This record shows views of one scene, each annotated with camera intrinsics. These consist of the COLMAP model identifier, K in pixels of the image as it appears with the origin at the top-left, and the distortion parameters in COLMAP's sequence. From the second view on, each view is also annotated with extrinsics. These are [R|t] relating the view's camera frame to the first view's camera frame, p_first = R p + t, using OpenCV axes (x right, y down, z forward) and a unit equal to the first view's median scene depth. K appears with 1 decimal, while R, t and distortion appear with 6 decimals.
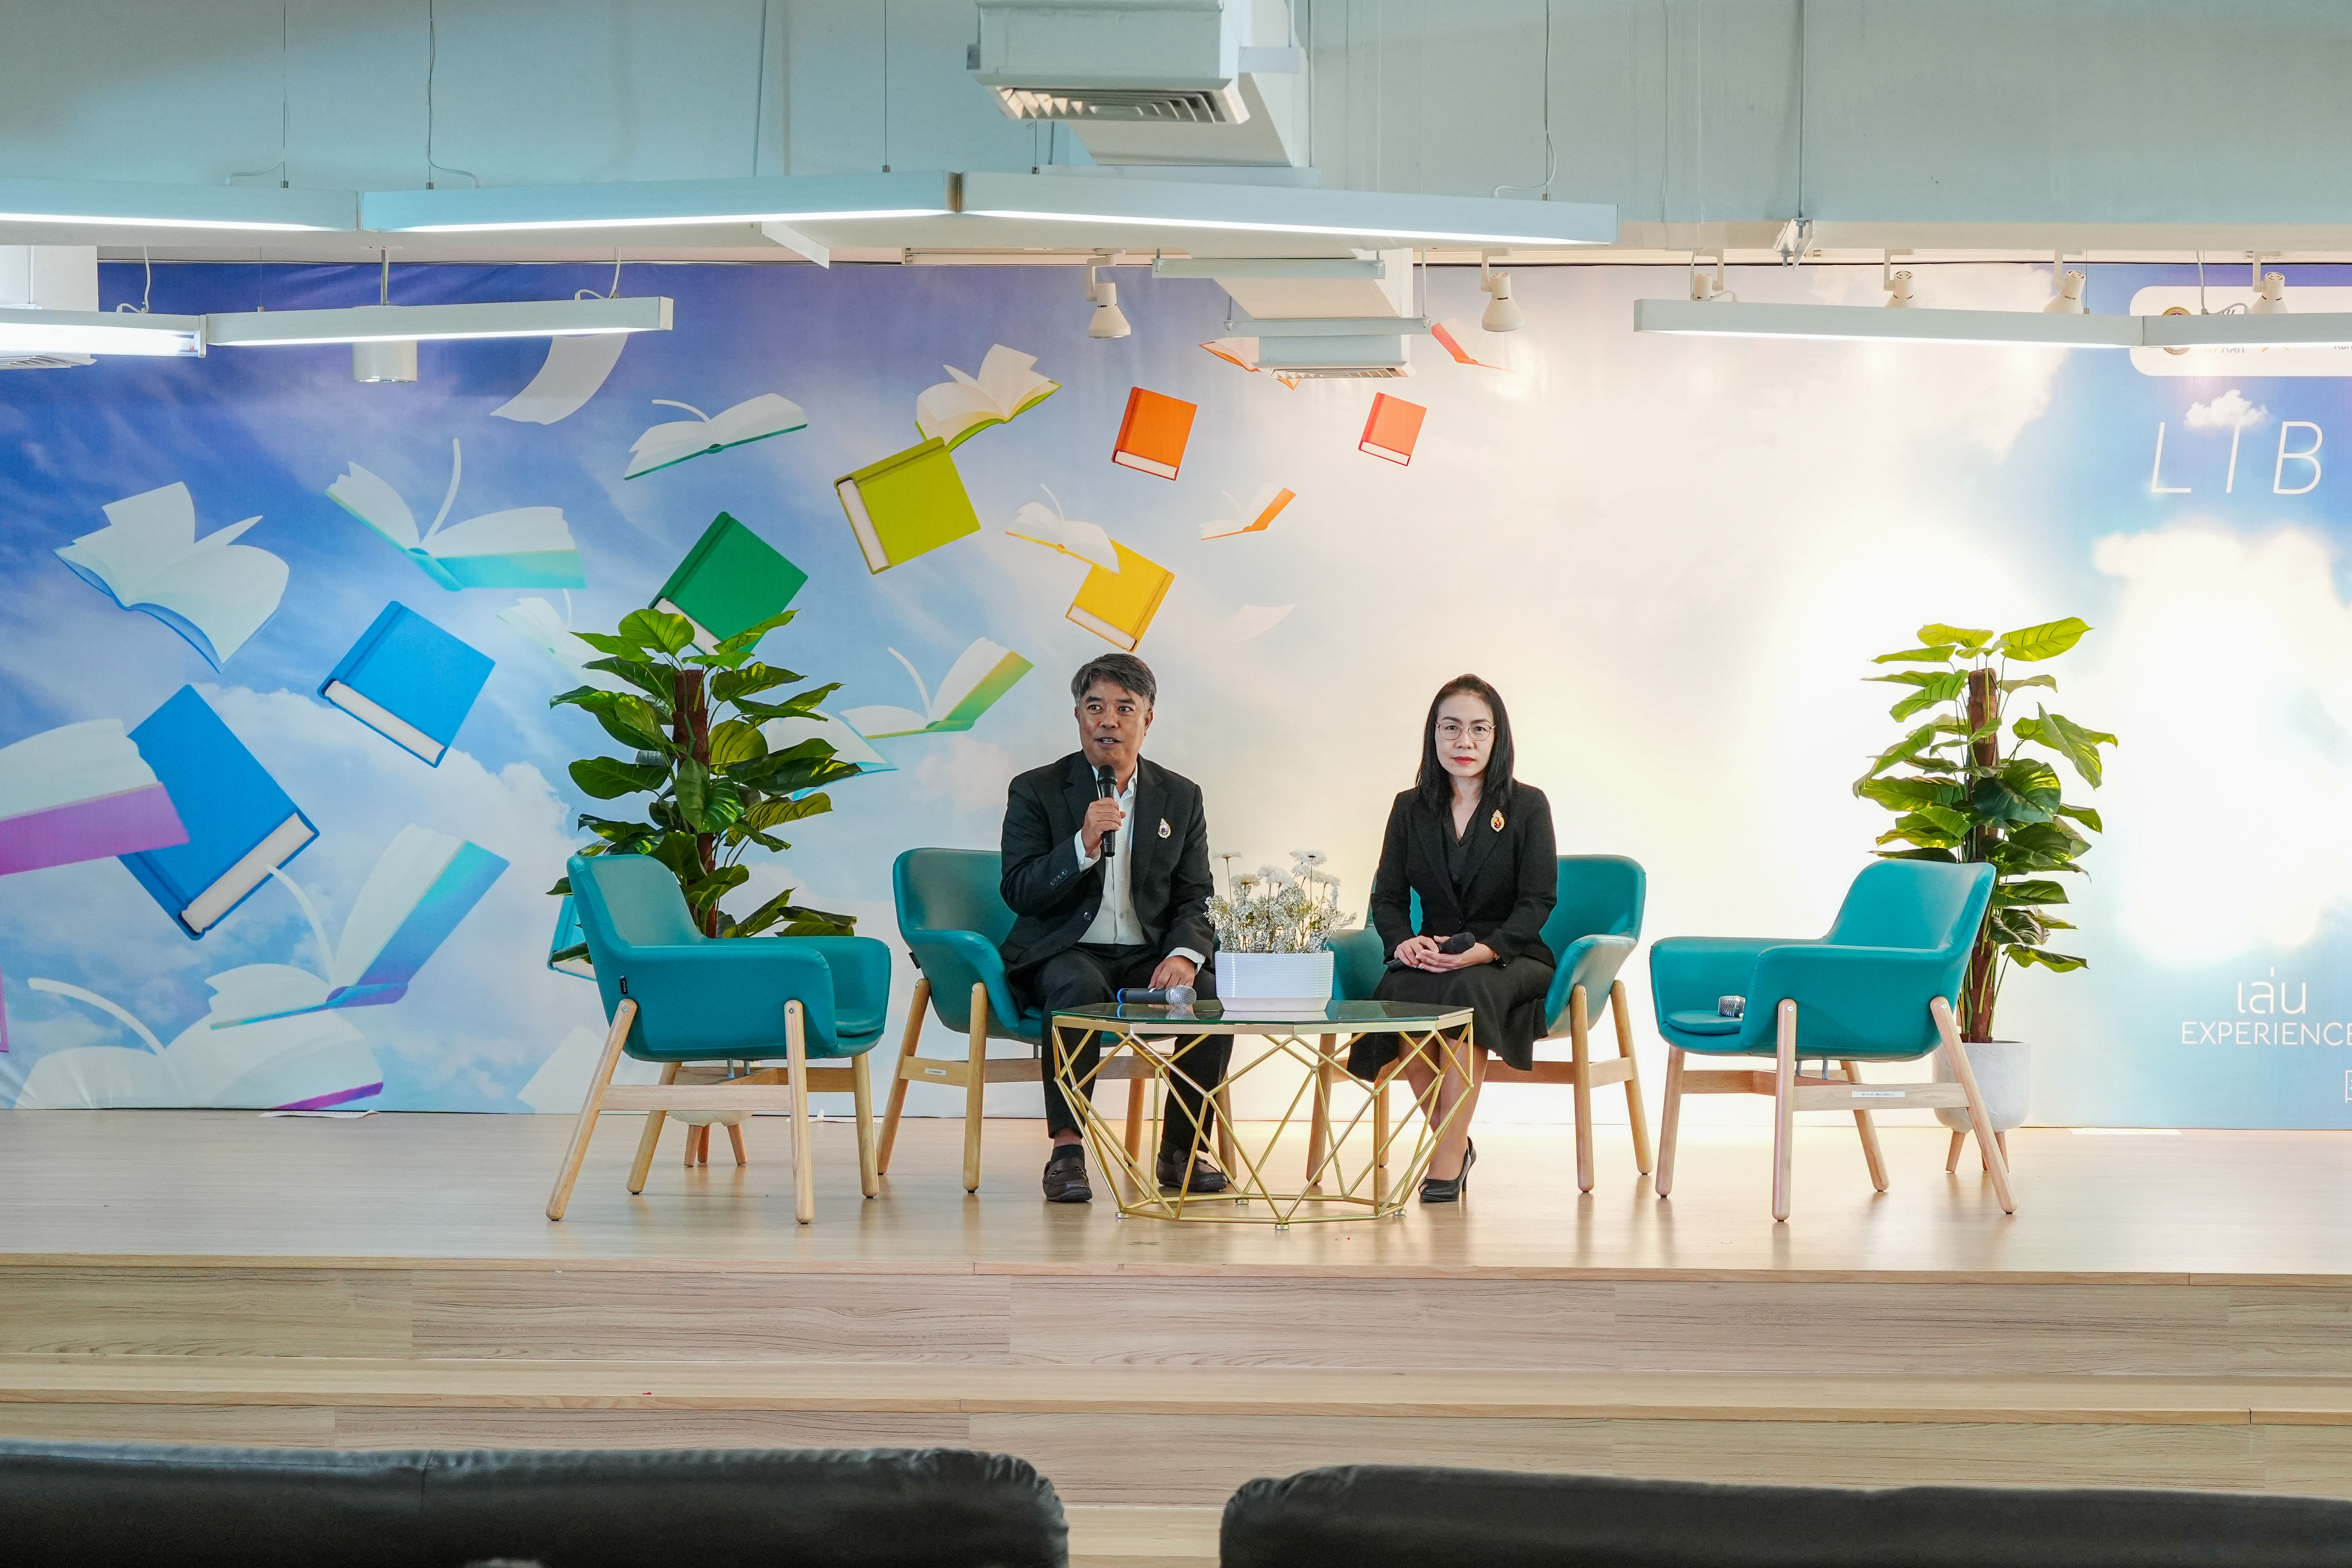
lens RADIAL K [[5246.8, 0, 1371.7], [0, 5246.8, 829.7], [0, 0, 1]] dist [0.059728, 0.132215]
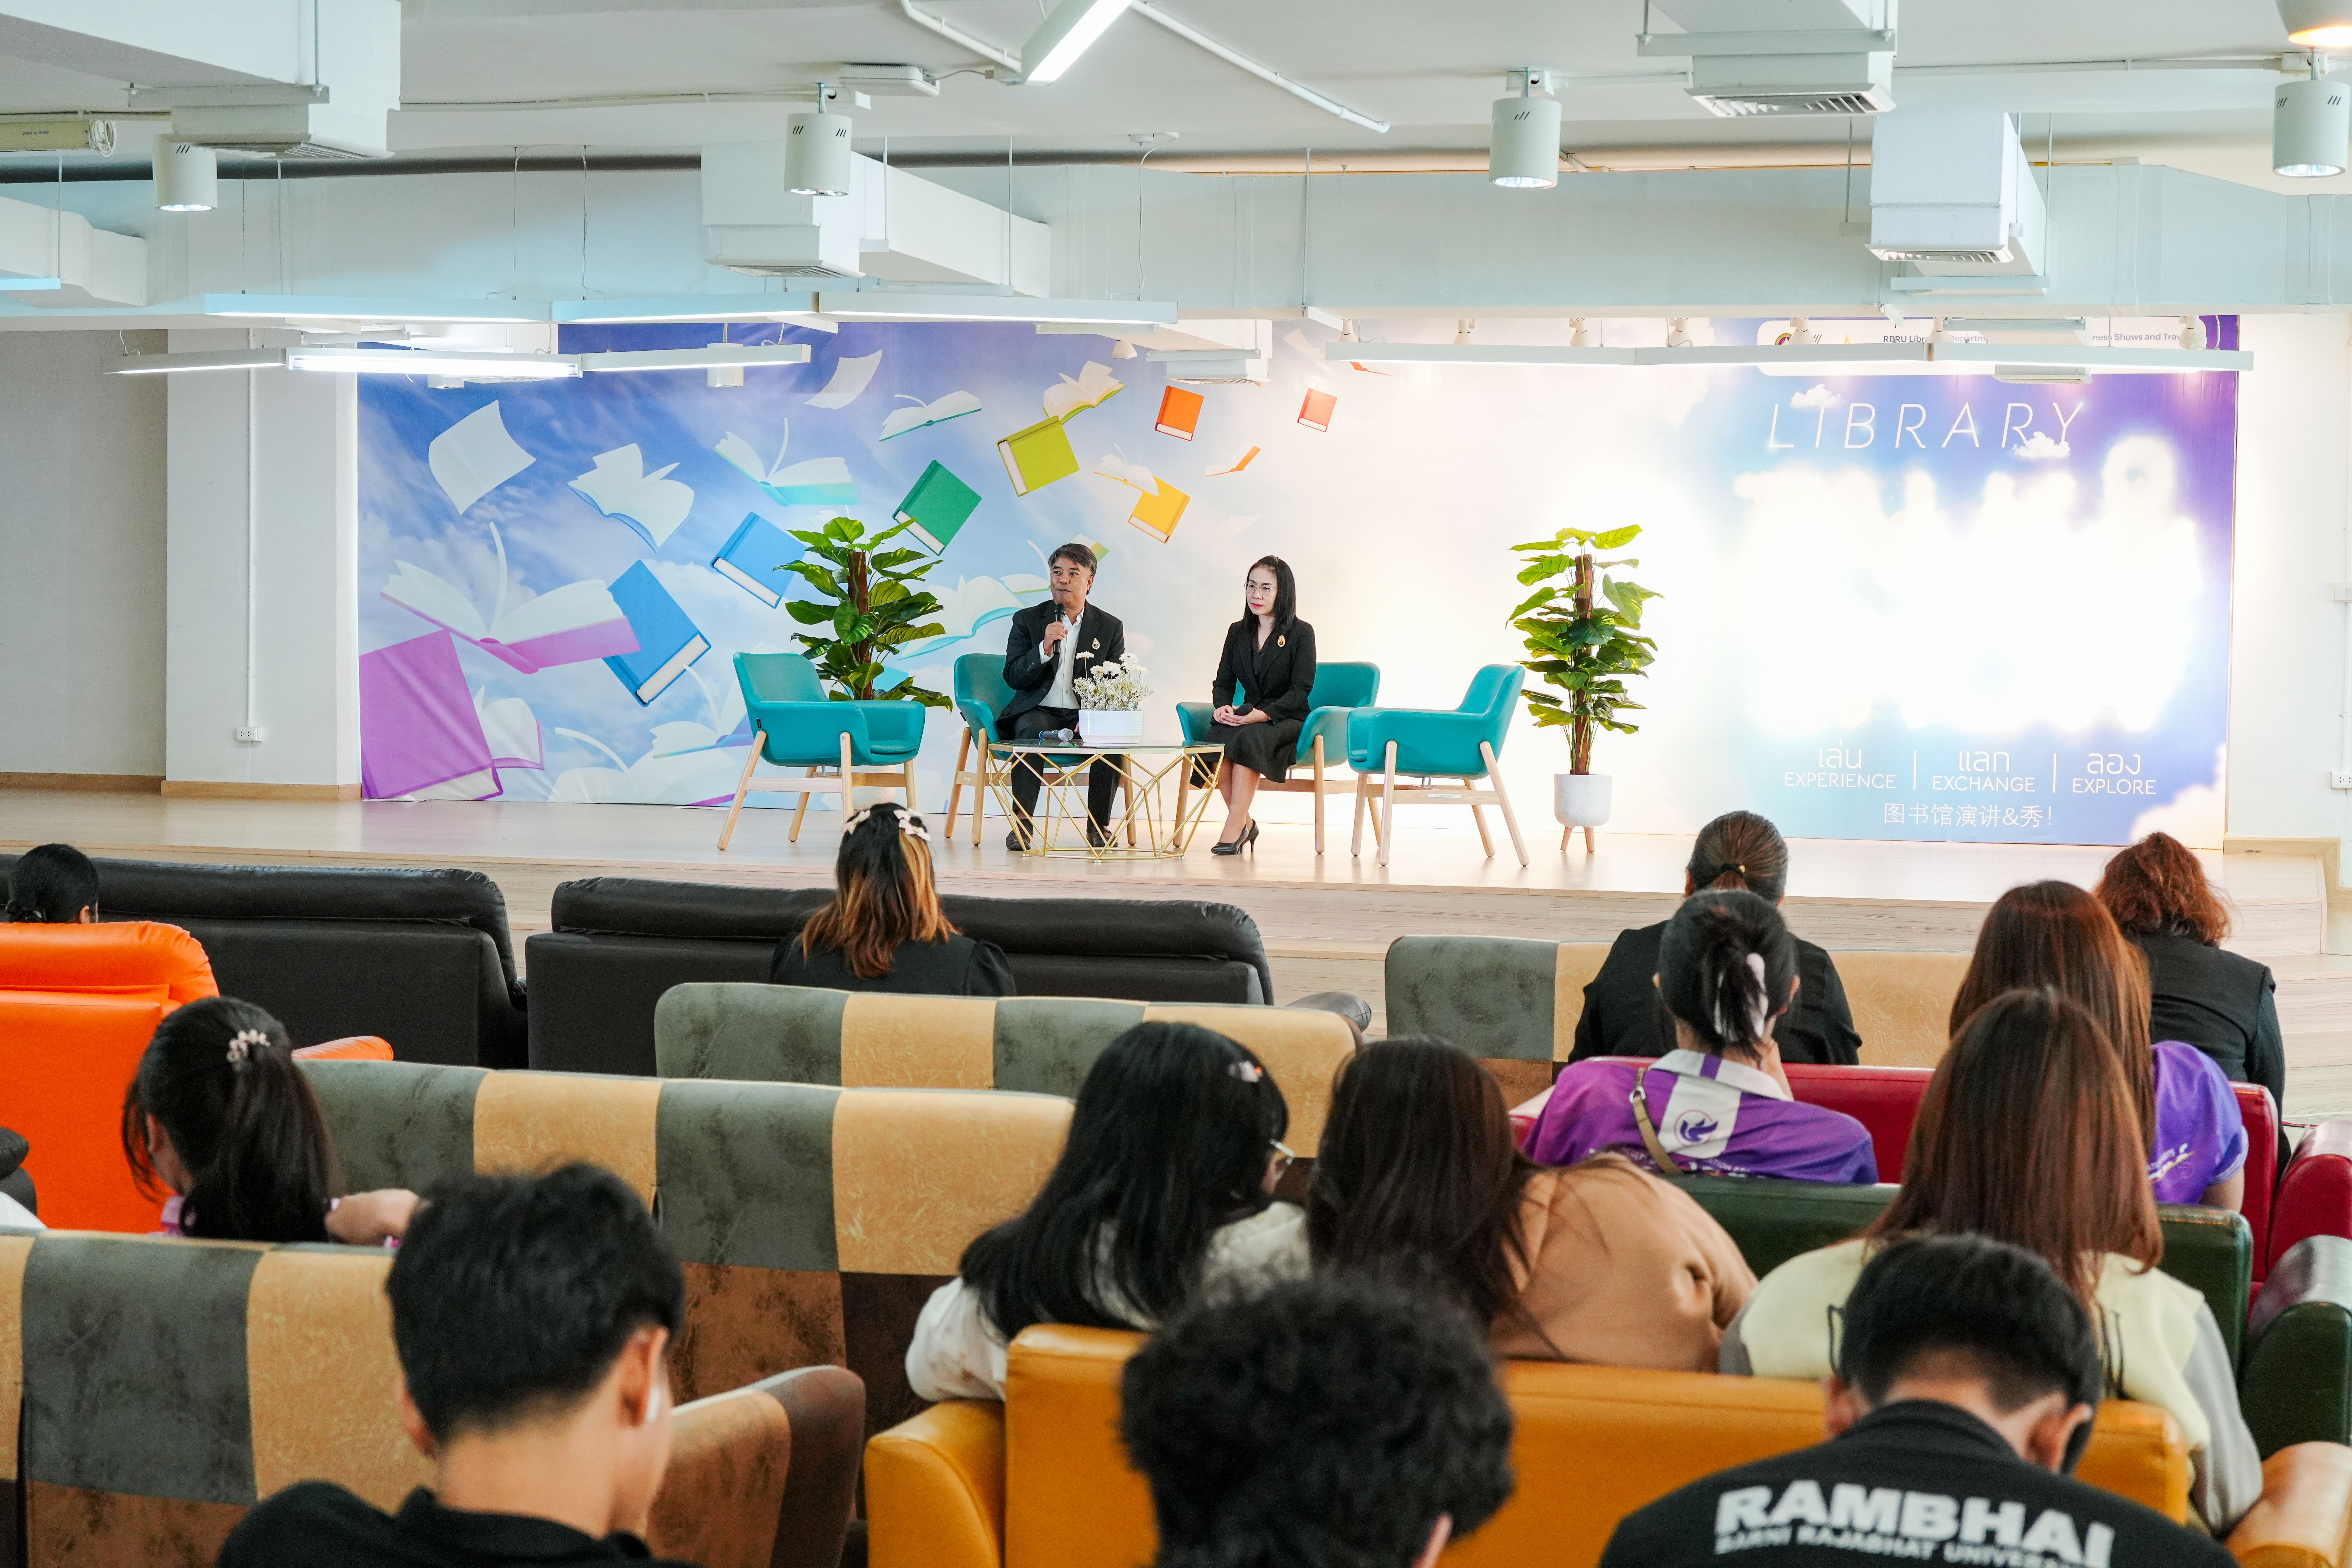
lens RADIAL K [[4023.1, 0, 1088.5], [0, 4023.1, 785.8], [0, 0, 1]] dist [0.073716, -0.079708]
pose [[0.973466, 0.017859, -0.228133, 0.254196], [-0.012087, 0.999571, 0.026674, 0.011076], [0.228512, -0.023208, 0.973265, -0.298261]]
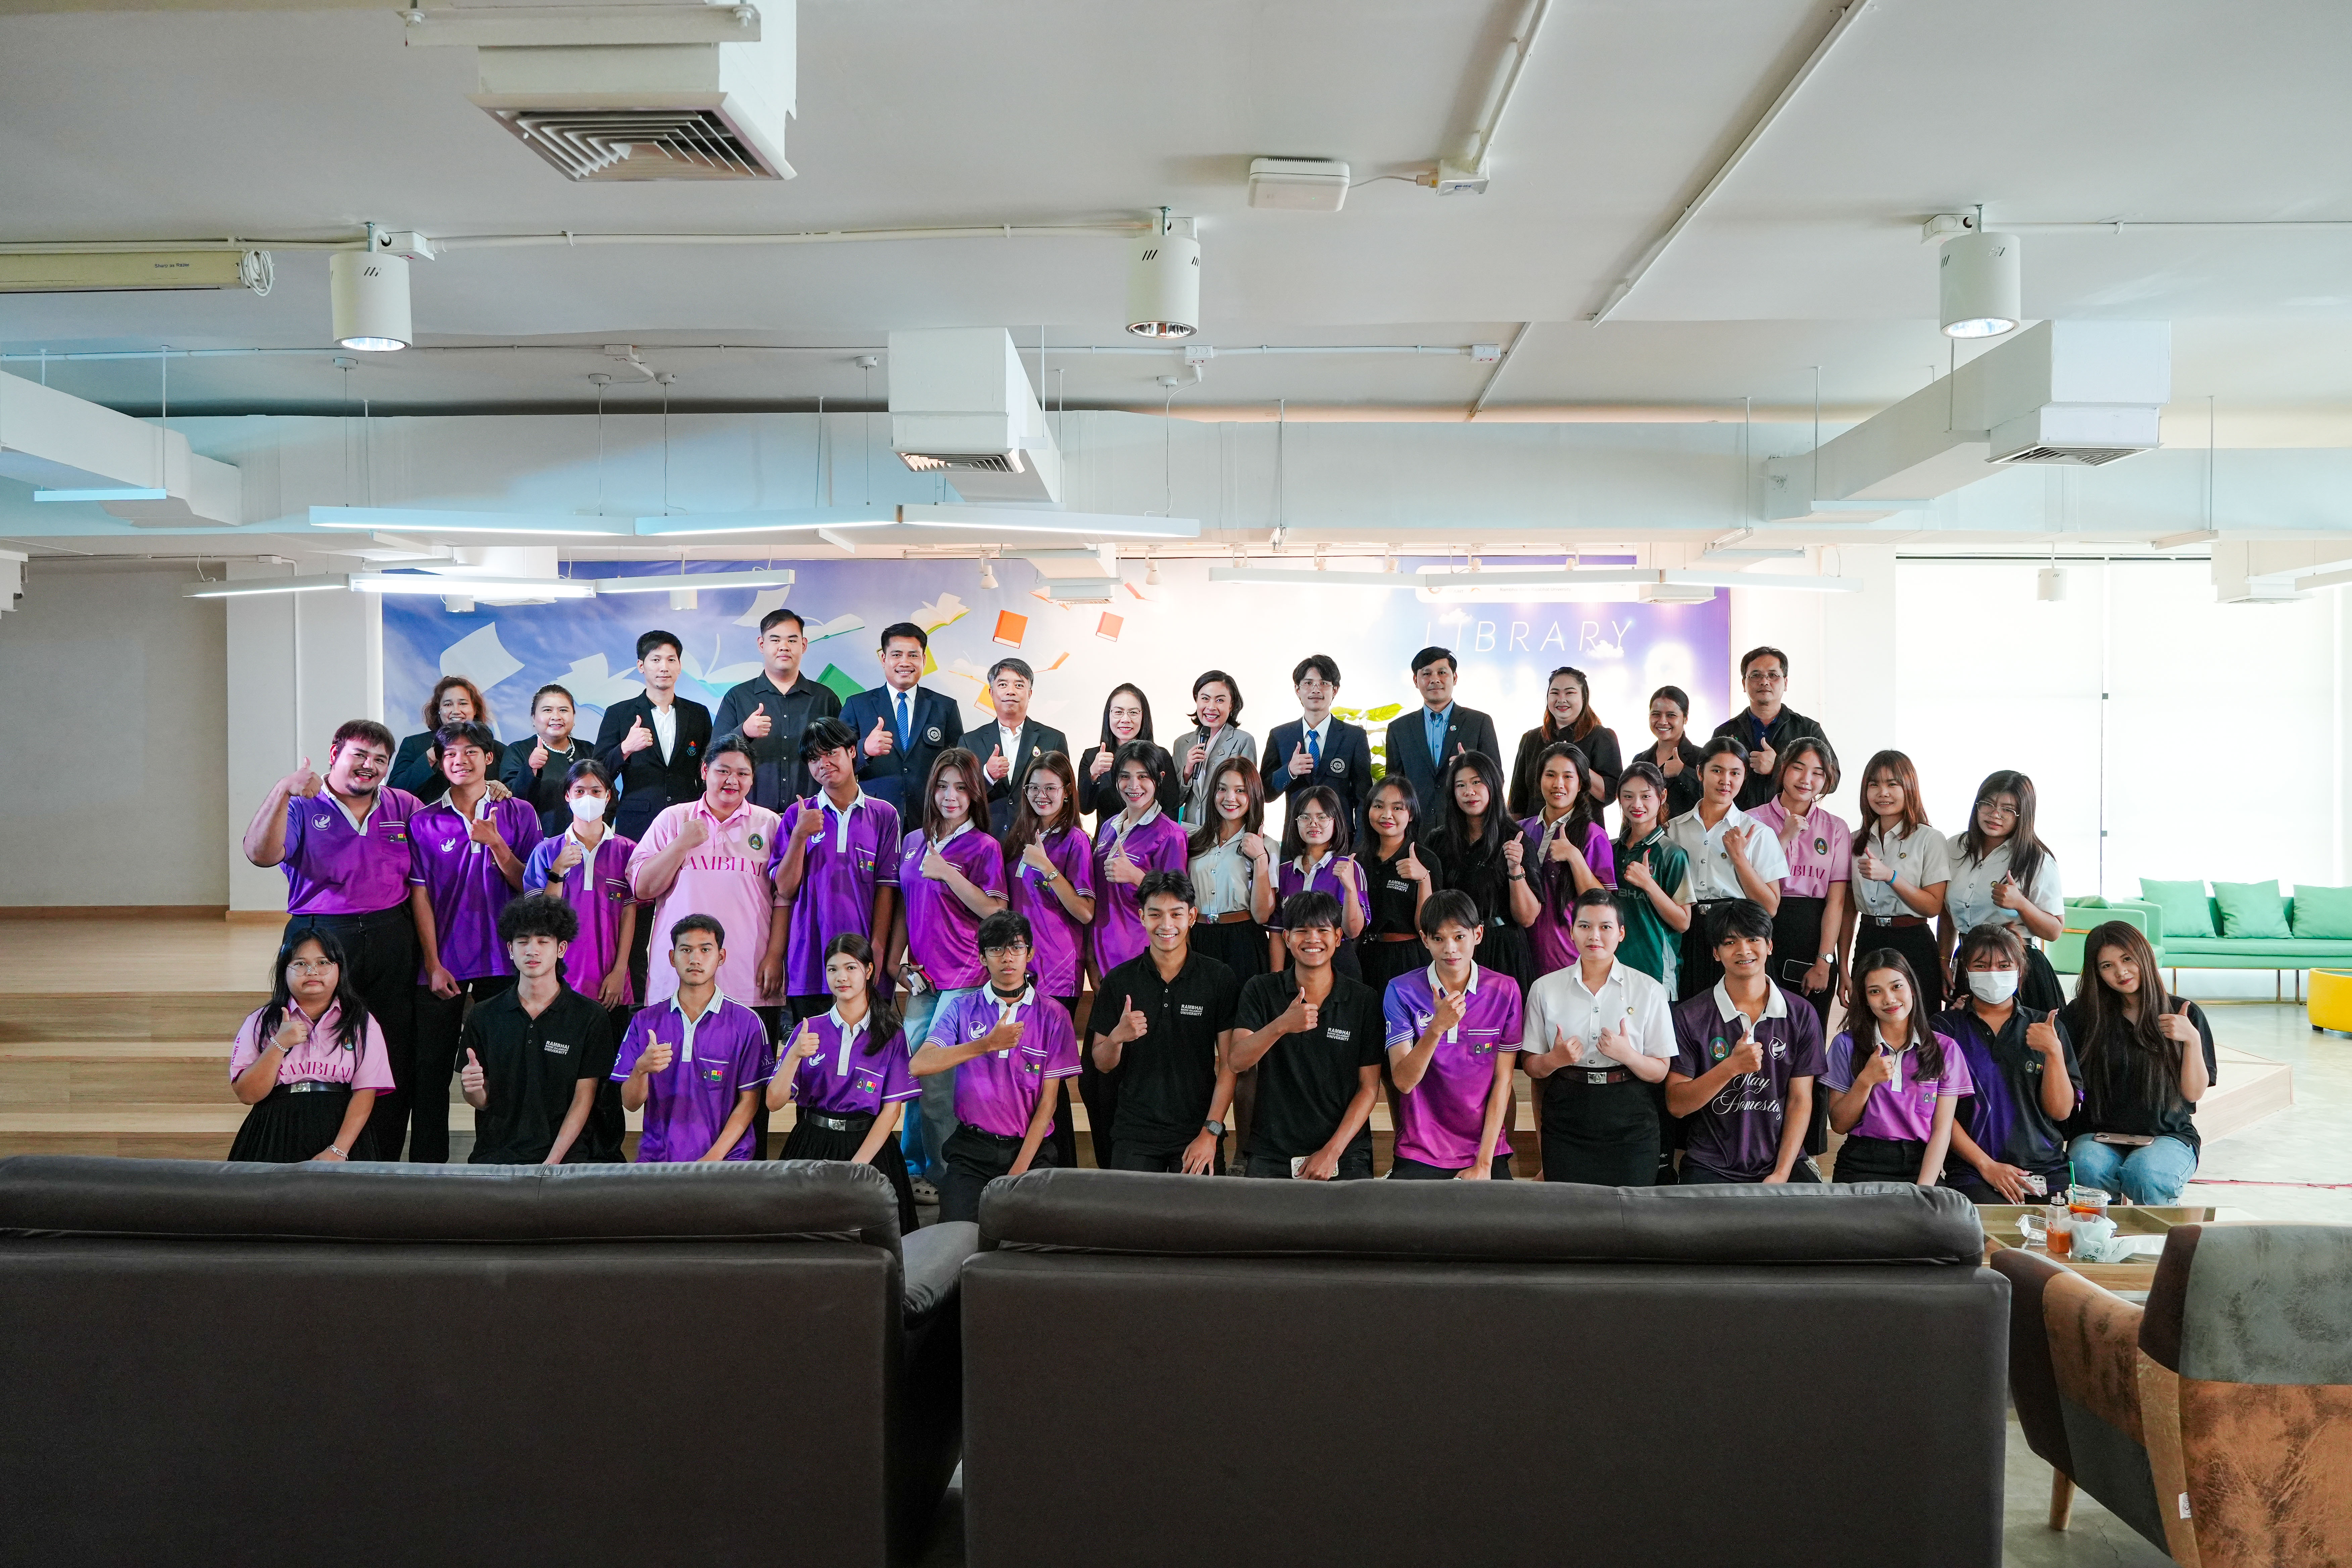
lens RADIAL K [[1927.3, 0, 1179.7], [0, 1927.3, 785.1], [0, 0, 1]] dist [0.004057, 0.012113]
pose [[0.999466, -0.009005, 0.031422, 0.008352], [0.008987, 0.999959, 0.000700, -0.004972], [-0.031427, -0.000417, 0.999506, 0.133947]]
